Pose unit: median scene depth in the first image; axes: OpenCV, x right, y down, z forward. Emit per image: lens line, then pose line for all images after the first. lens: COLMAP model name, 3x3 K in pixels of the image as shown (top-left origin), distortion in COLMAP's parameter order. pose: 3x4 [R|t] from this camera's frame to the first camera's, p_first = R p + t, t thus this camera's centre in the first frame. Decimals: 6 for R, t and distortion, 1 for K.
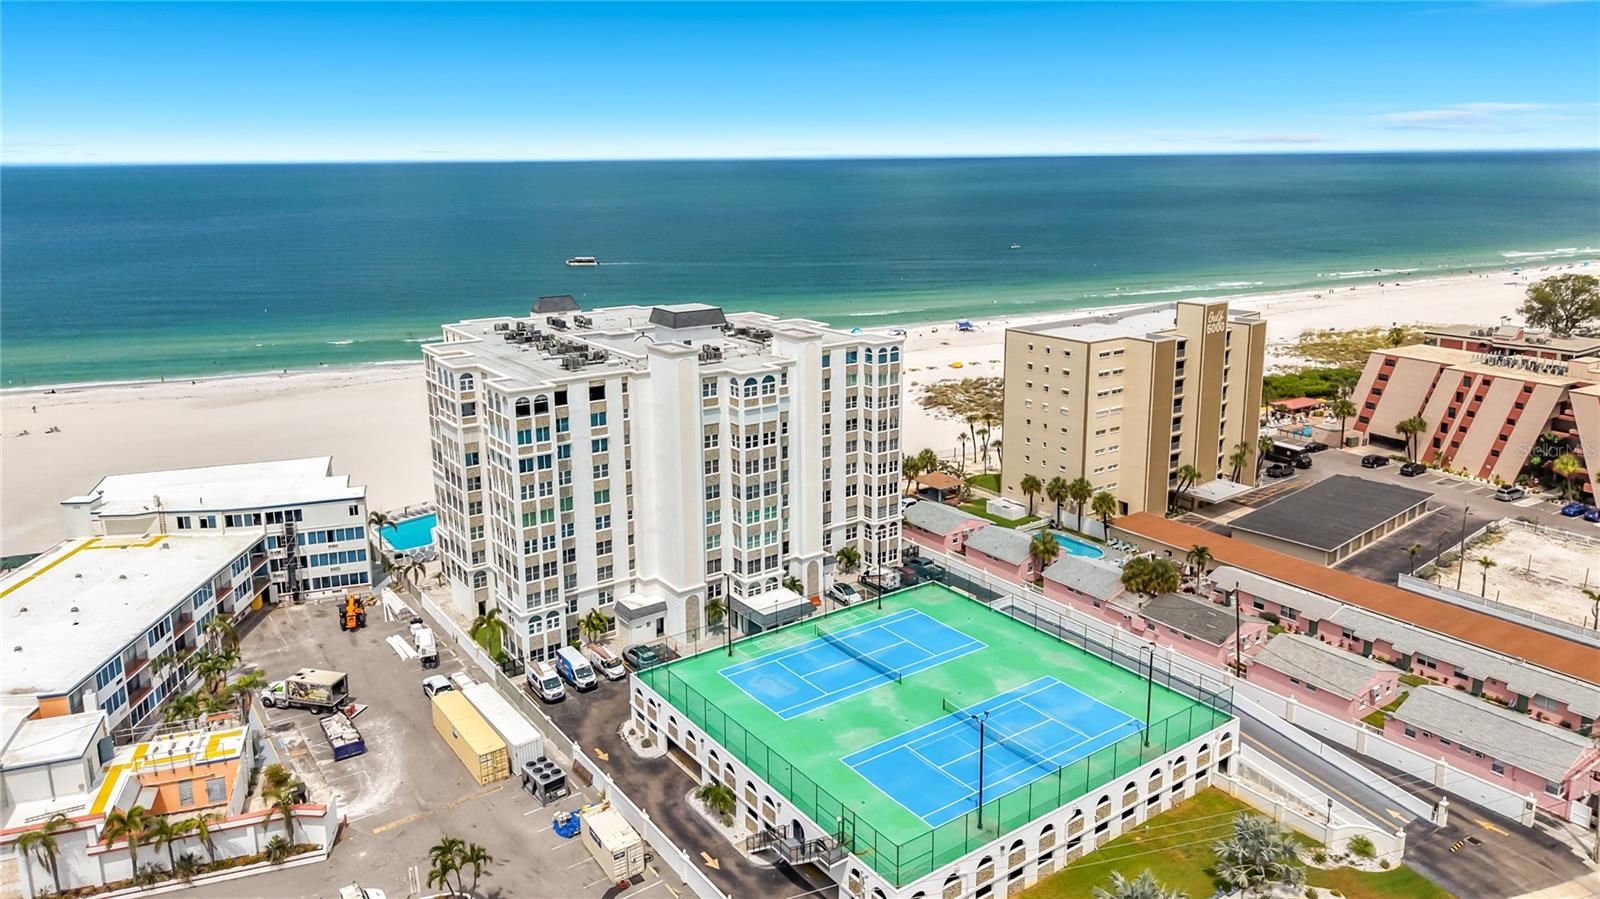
lens RADIAL K [[1110.3, 0, 874.1], [0, 1110.3, 339.9], [0, 0, 1]] dist [0.038101, -0.035346]
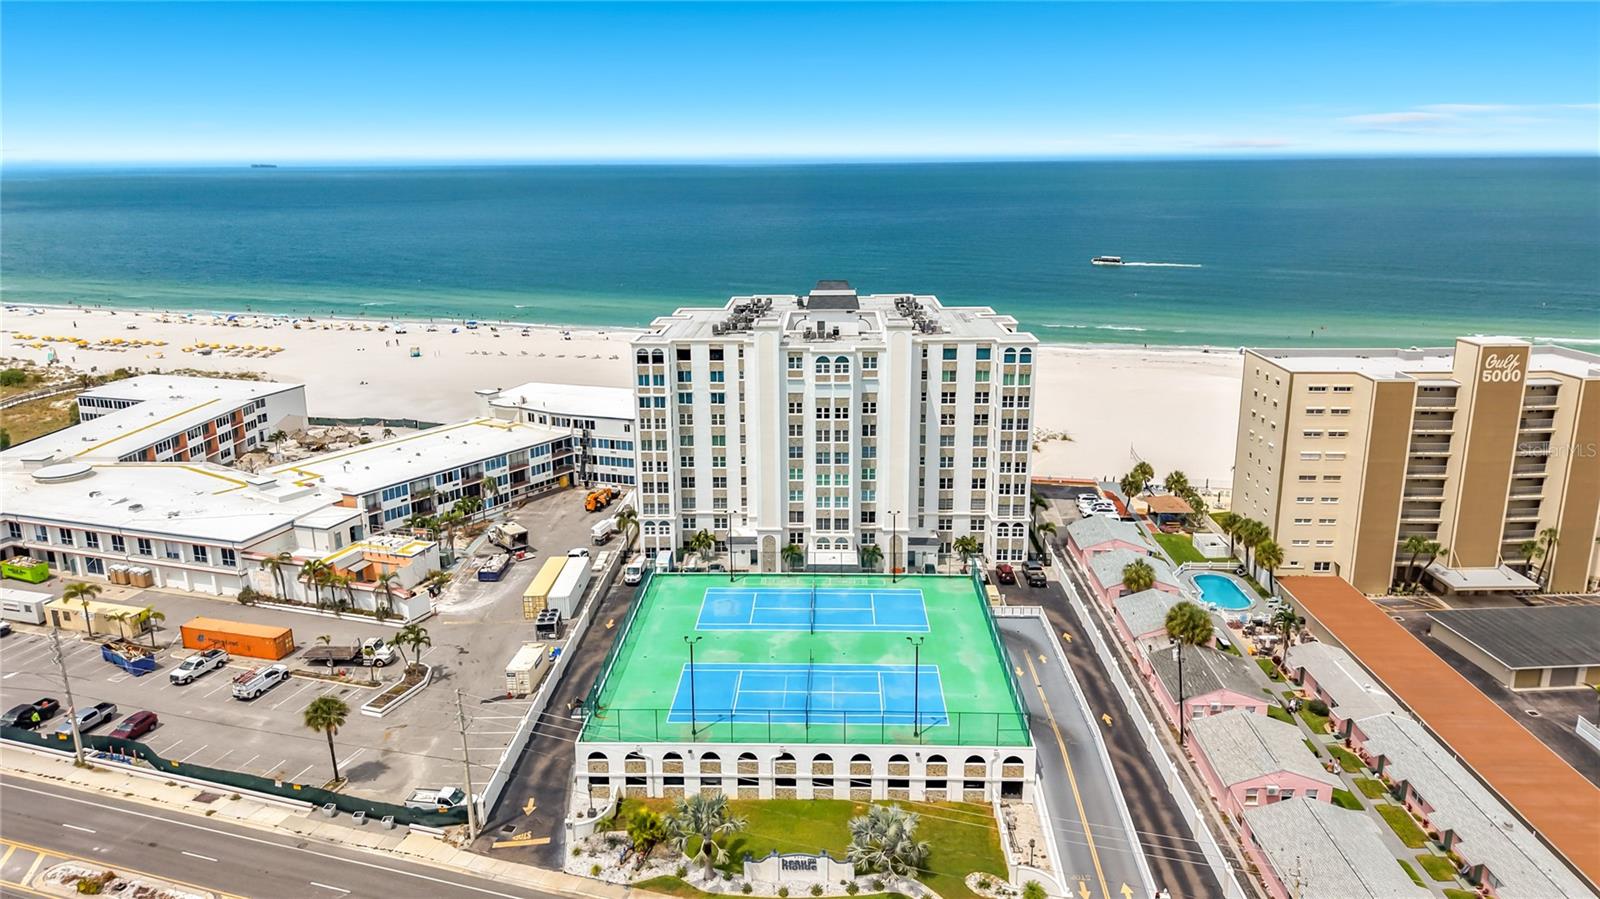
lens RADIAL K [[1110.1, 0, 790.3], [0, 1110.1, 409.4], [0, 0, 1]] dist [0.087838, -0.161472]
pose [[0.784416, 0.137537, -0.604793, 0.542790], [-0.100718, 0.990407, 0.094599, -0.015612], [0.612003, -0.013292, 0.790744, 0.087668]]
